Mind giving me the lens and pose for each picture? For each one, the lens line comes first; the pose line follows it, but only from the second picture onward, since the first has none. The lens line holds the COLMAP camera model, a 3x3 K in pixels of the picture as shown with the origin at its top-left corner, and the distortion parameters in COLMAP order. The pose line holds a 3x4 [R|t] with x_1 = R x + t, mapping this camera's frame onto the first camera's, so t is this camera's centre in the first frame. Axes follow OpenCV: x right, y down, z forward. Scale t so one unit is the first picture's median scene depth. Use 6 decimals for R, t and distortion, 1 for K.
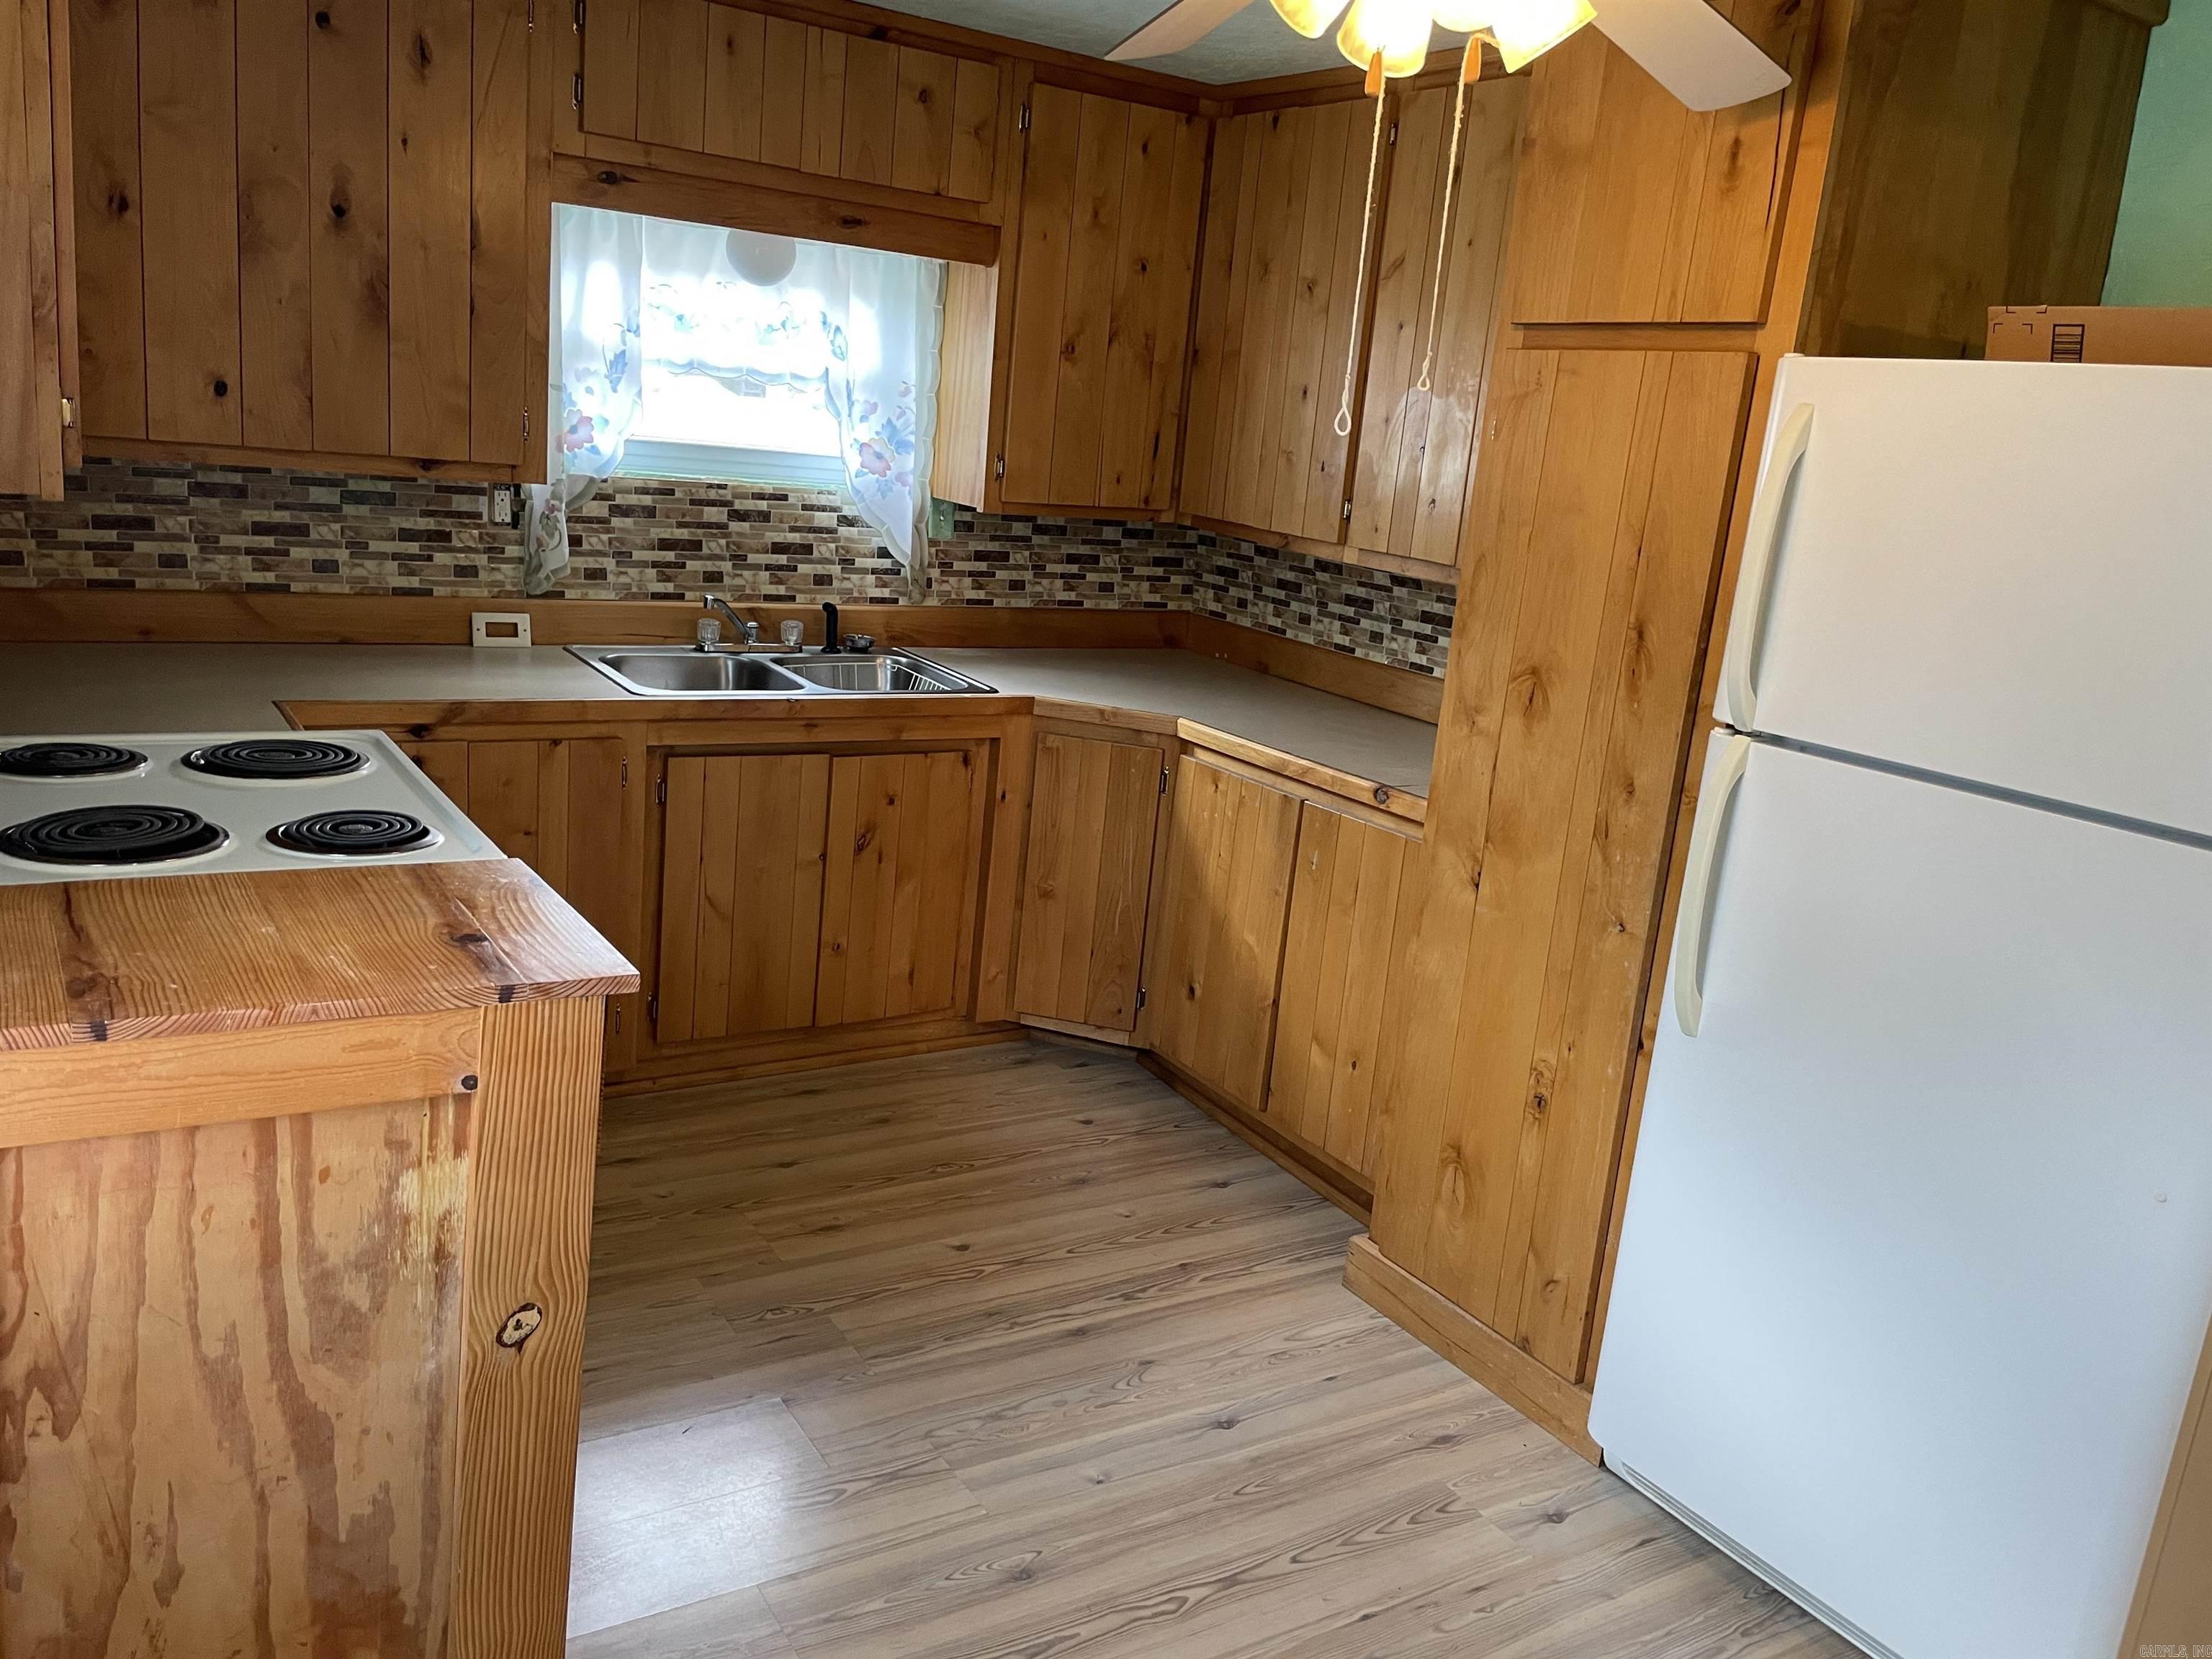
lens RADIAL K [[1697.9, 0, 1078.1], [0, 1697.9, 819.1], [0, 0, 1]] dist [0.096511, -0.143072]
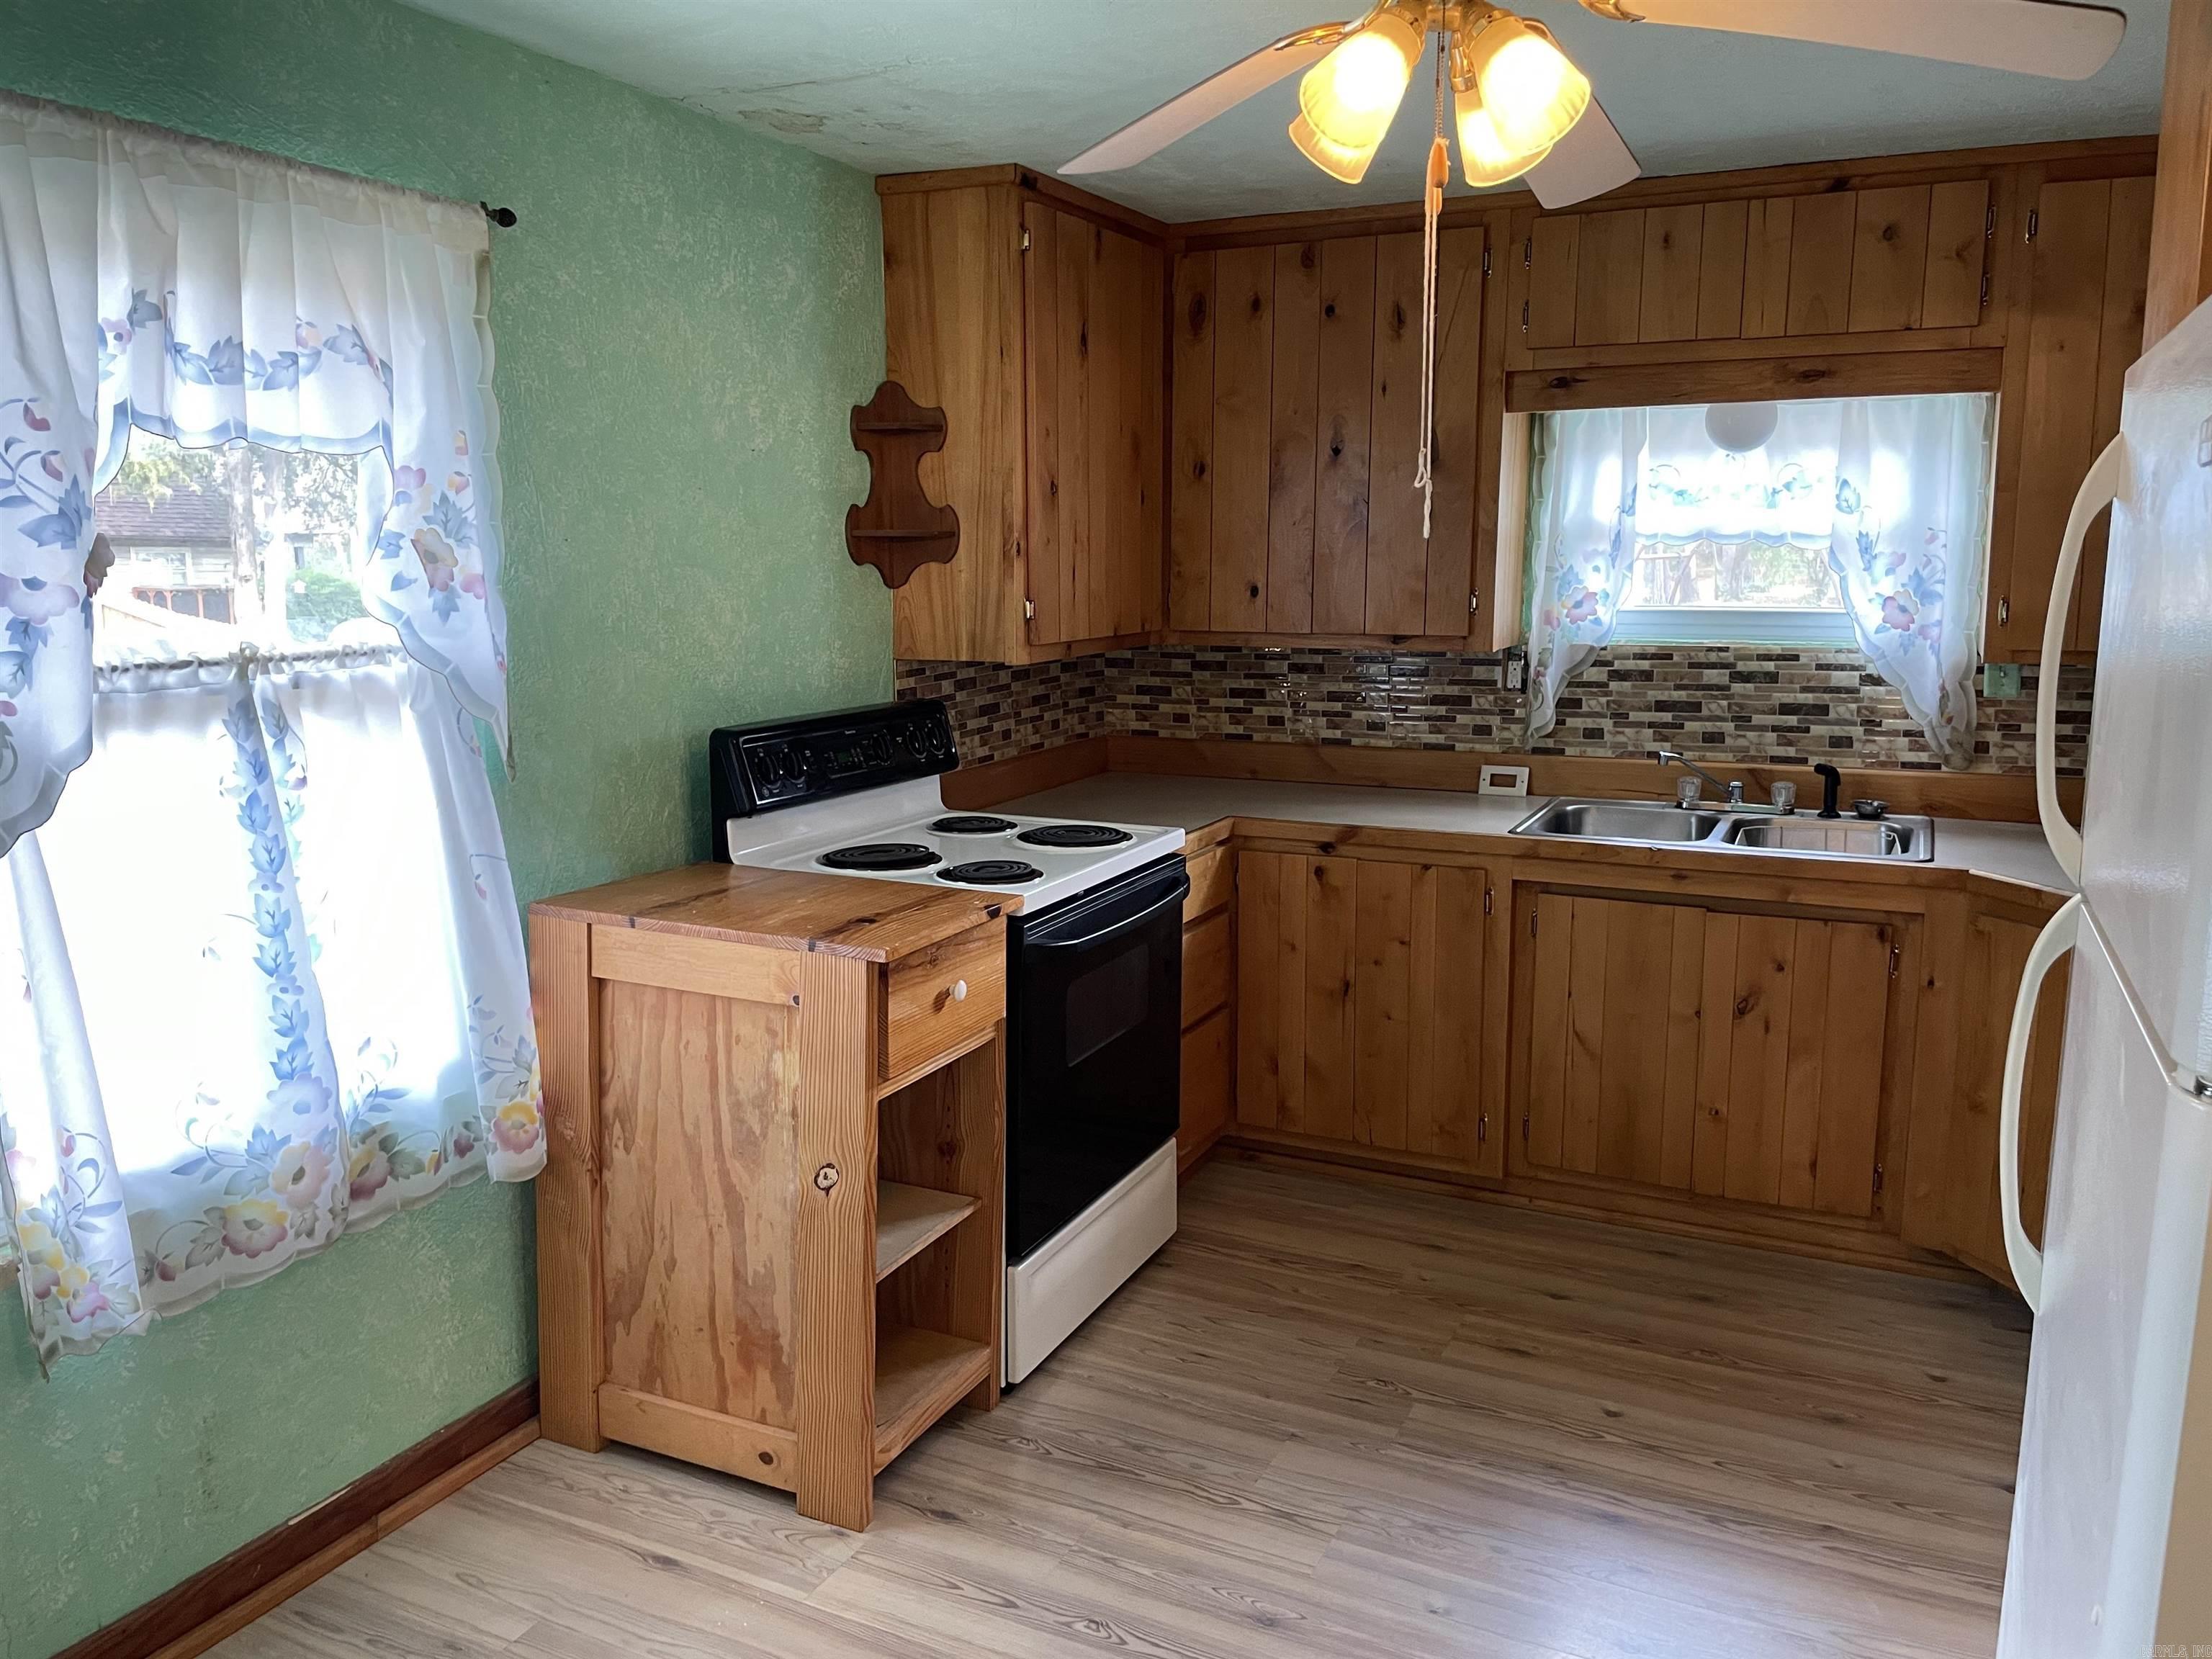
lens RADIAL K [[1697.9, 0, 1078.1], [0, 1697.9, 819.1], [0, 0, 1]] dist [0.096511, -0.143072]
pose [[0.524861, 0.040021, -0.850247, 0.494897], [-0.149800, 0.987646, -0.045984, 0.010457], [0.837903, 0.151502, 0.524372, 0.168887]]
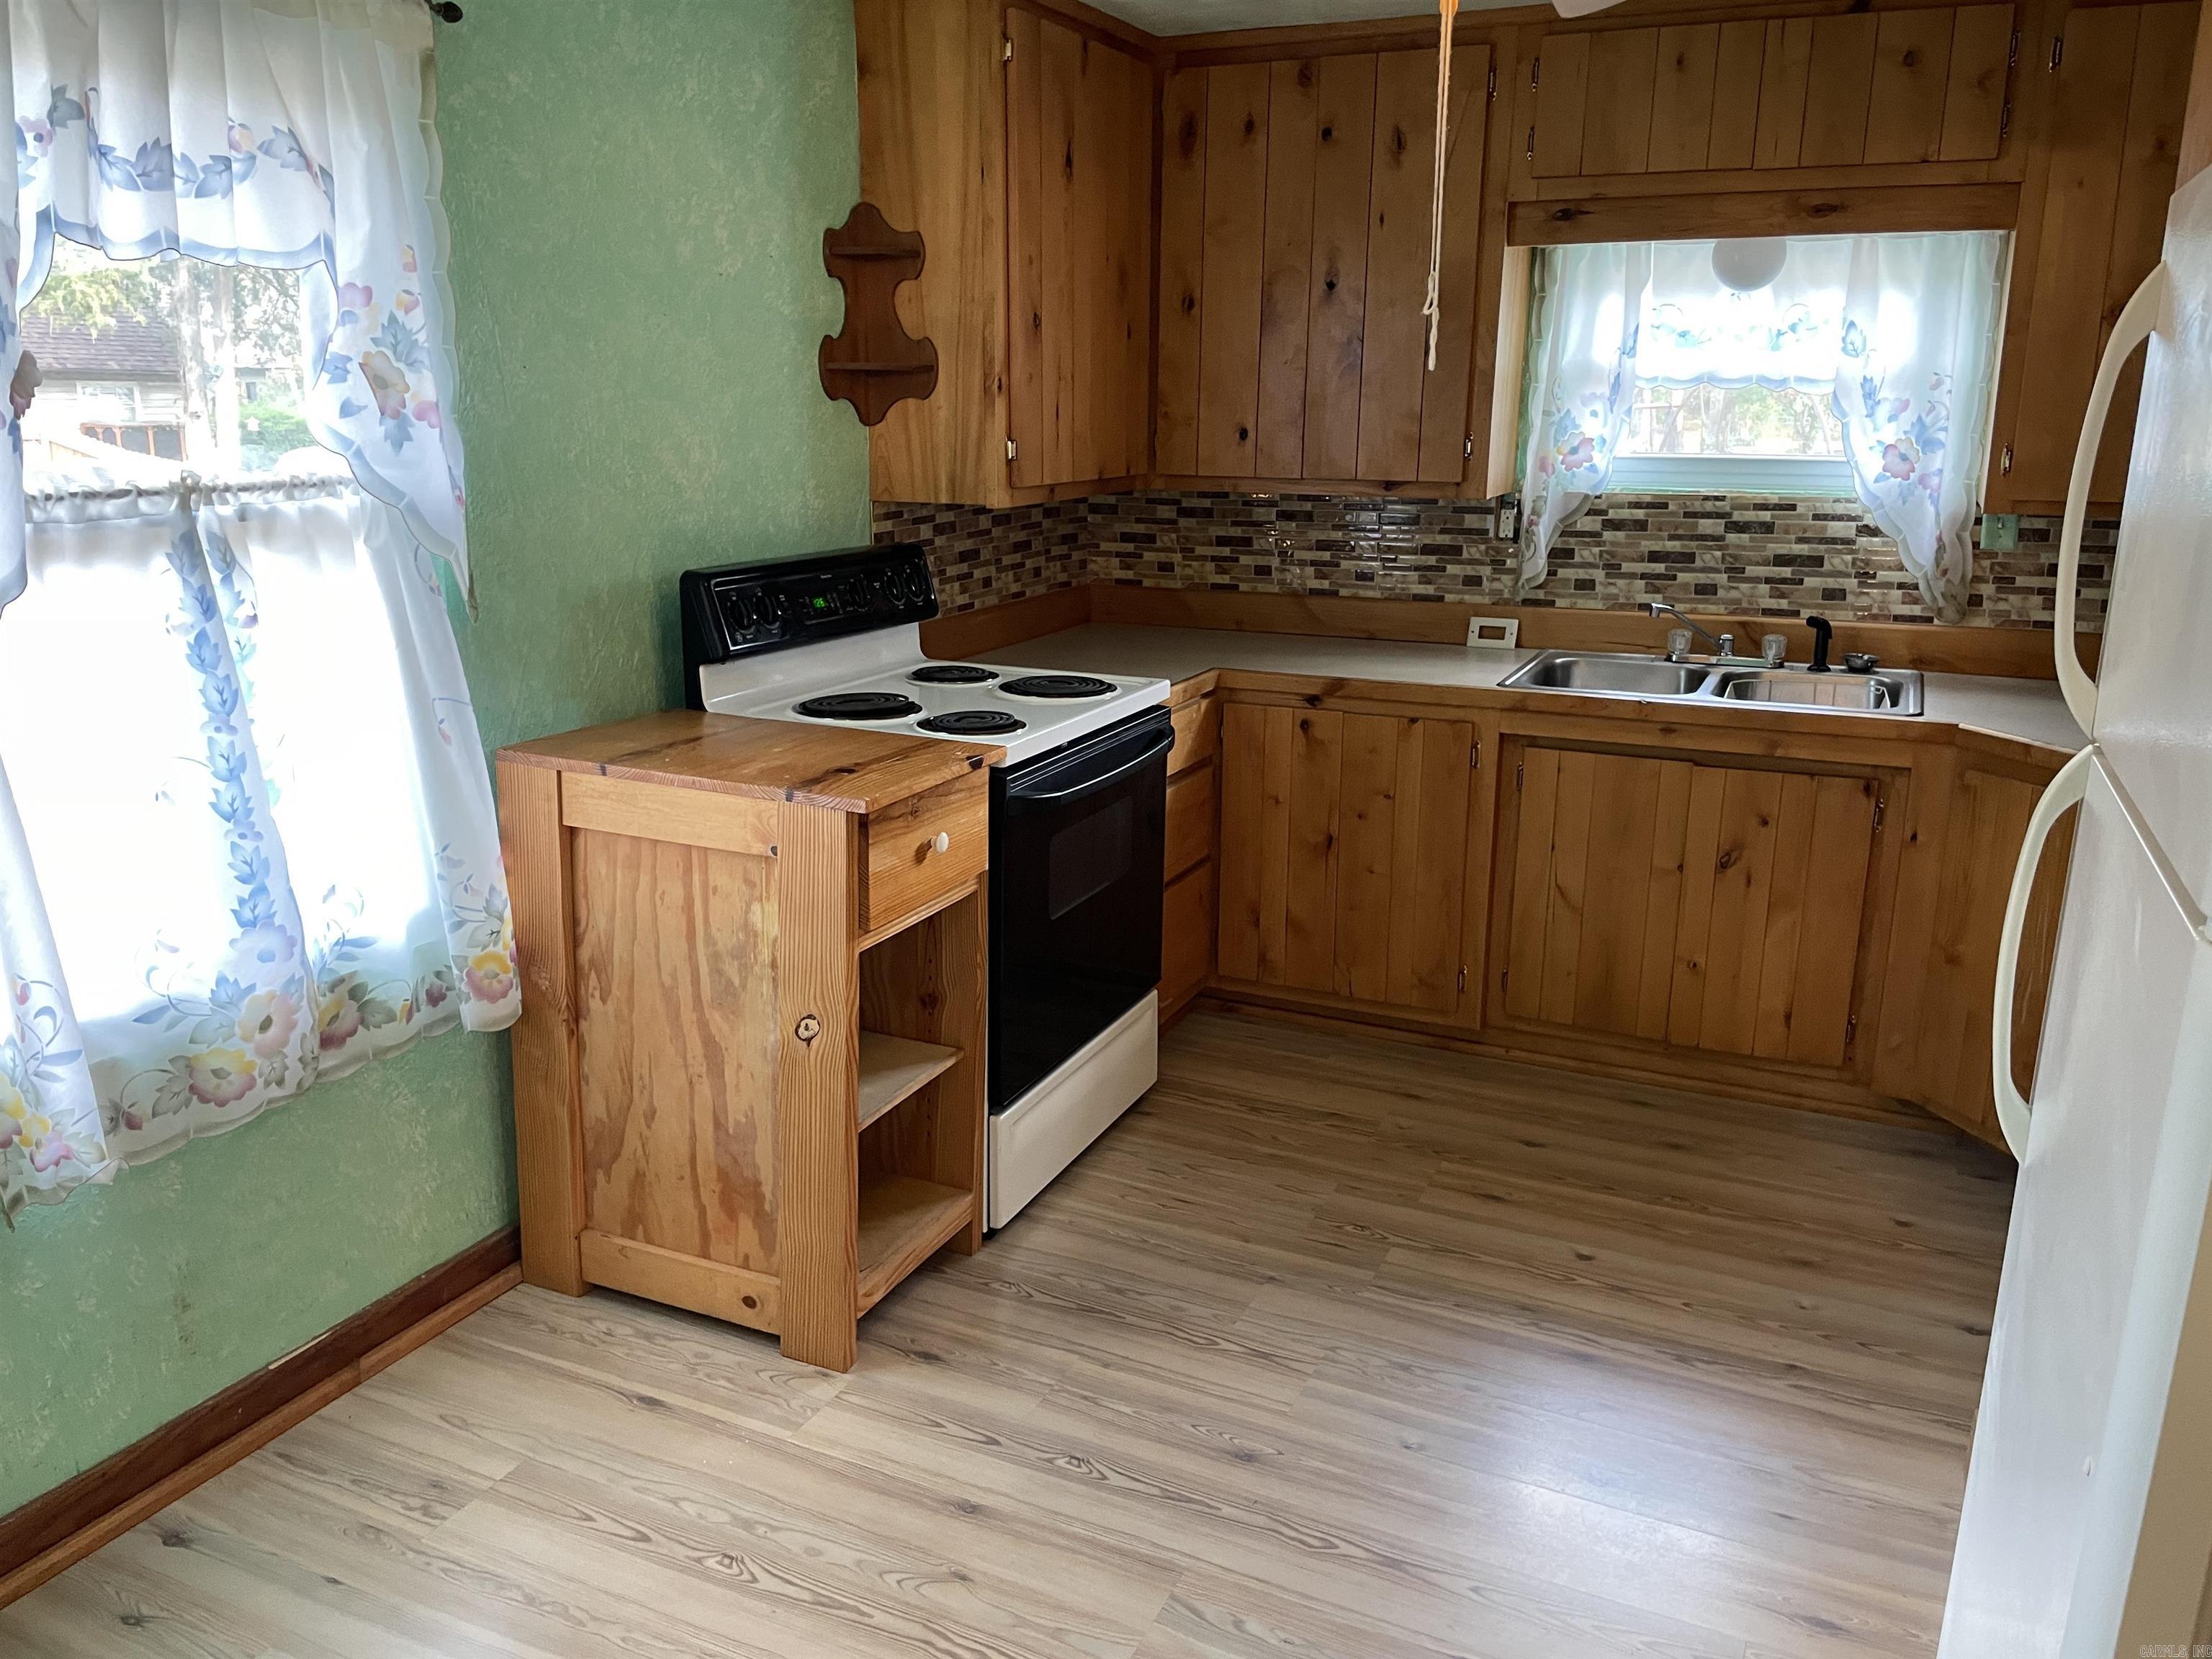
lens RADIAL K [[1694.4, 0, 1094.4], [0, 1694.4, 834.2], [0, 0, 1]] dist [0.090740, -0.130561]
pose [[0.543968, 0.122023, -0.830186, 0.477562], [-0.155473, 0.986896, 0.043184, 0.013133], [0.824577, 0.105581, 0.555811, 0.176228]]
